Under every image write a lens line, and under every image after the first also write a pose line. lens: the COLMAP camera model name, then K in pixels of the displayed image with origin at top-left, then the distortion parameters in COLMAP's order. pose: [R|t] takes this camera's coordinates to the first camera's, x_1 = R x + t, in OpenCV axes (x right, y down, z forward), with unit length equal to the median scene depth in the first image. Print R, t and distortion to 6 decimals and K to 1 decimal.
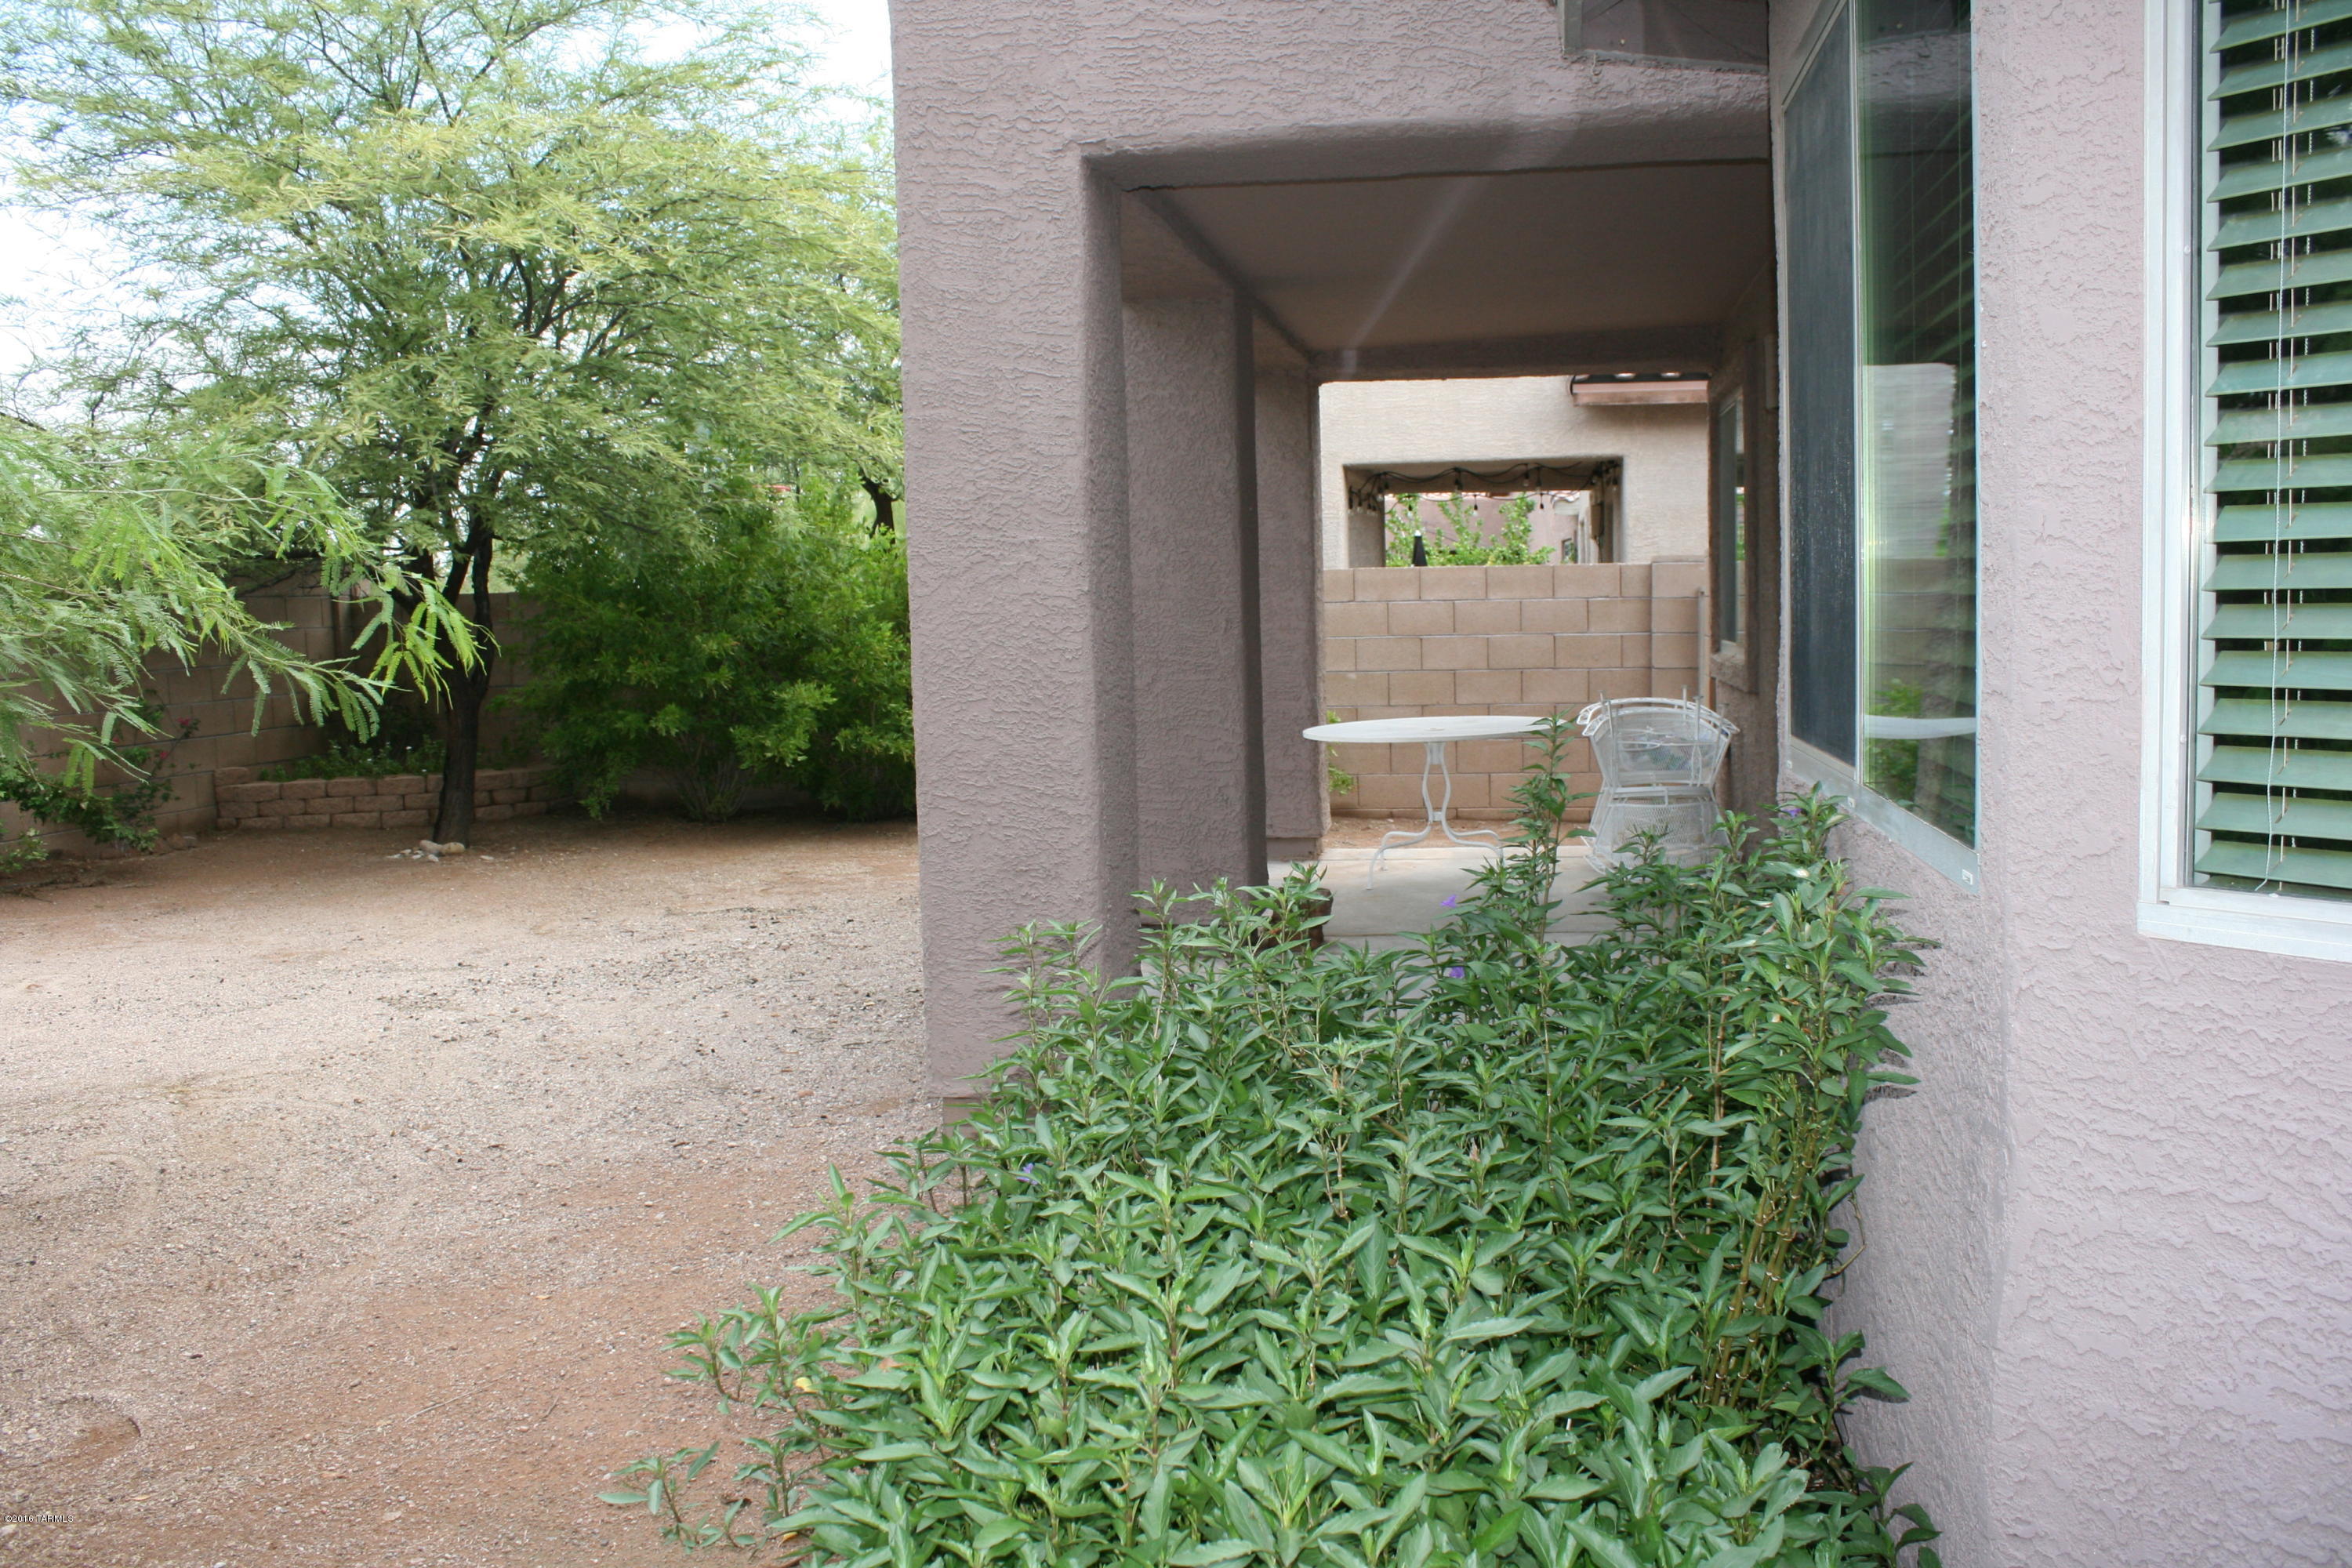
lens RADIAL K [[1964.7, 0, 1176.0], [0, 1964.7, 784.0], [0, 0, 1]] dist [-0.166413, 0.143126]
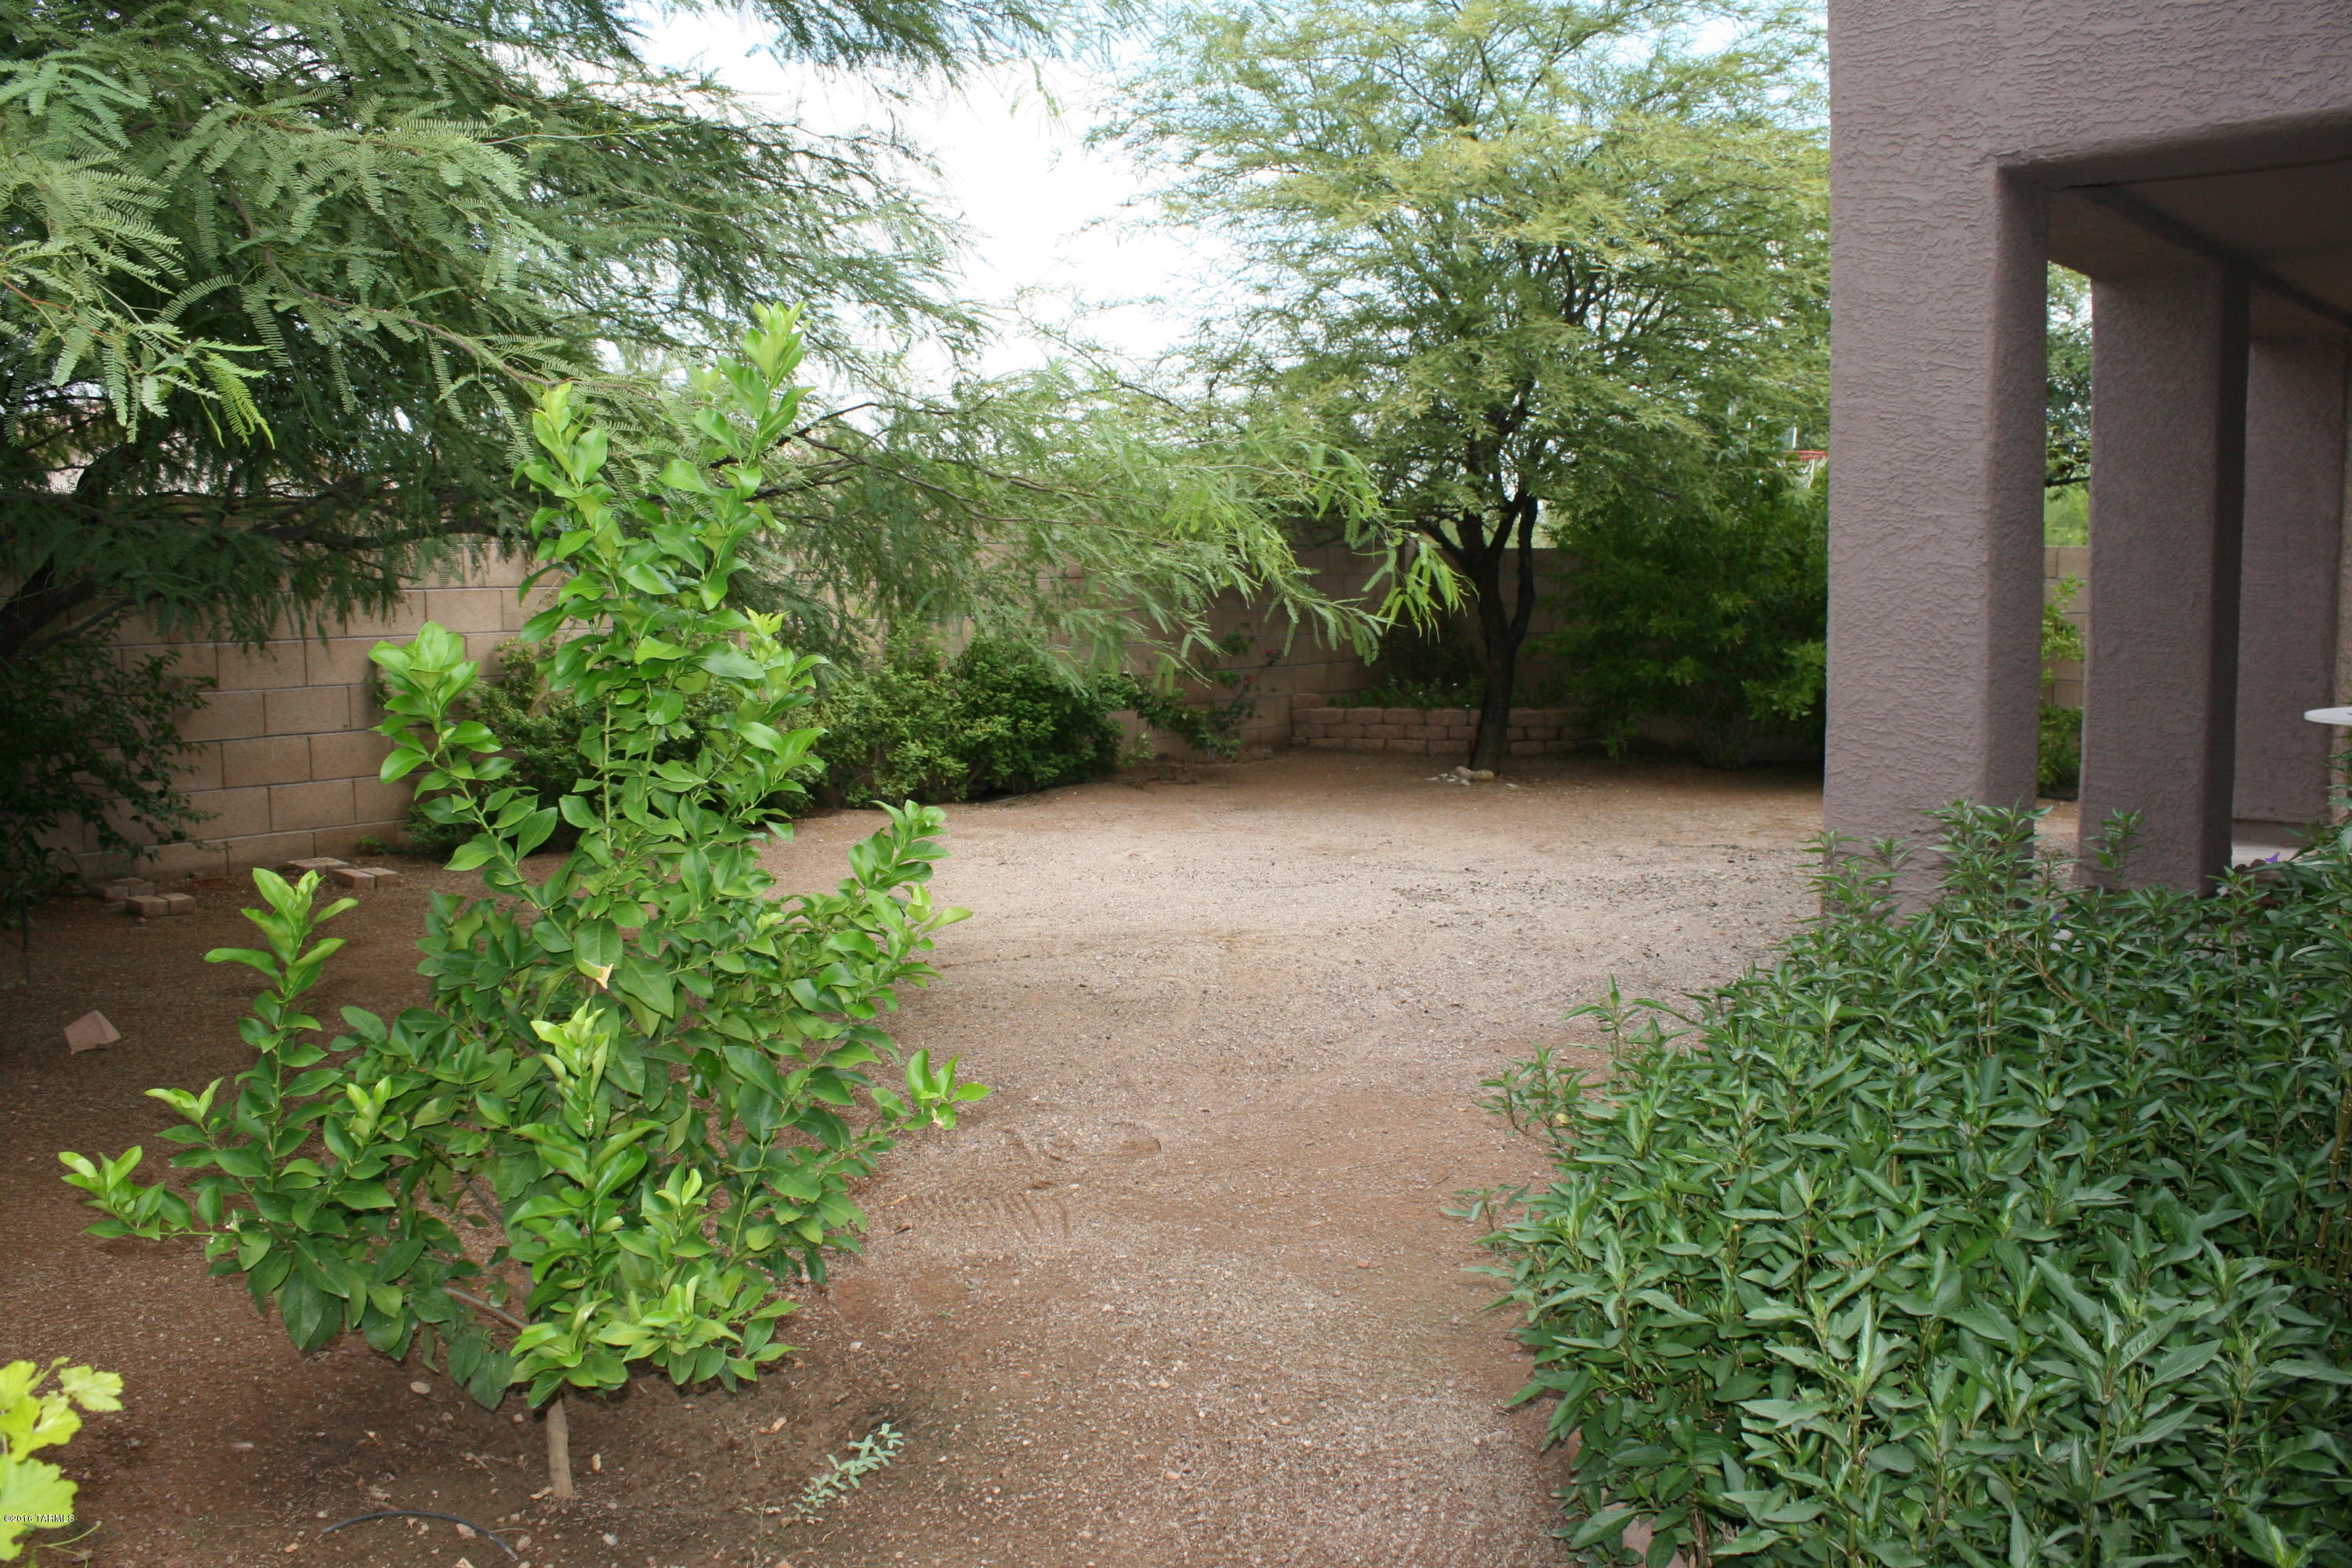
lens RADIAL K [[1964.7, 0, 1176.0], [0, 1964.7, 784.0], [0, 0, 1]] dist [-0.166413, 0.143126]
pose [[0.856843, 0.071897, -0.510540, 0.074659], [-0.060836, 0.997410, 0.038359, 0.008019], [0.511976, -0.001808, 0.858998, -0.100311]]
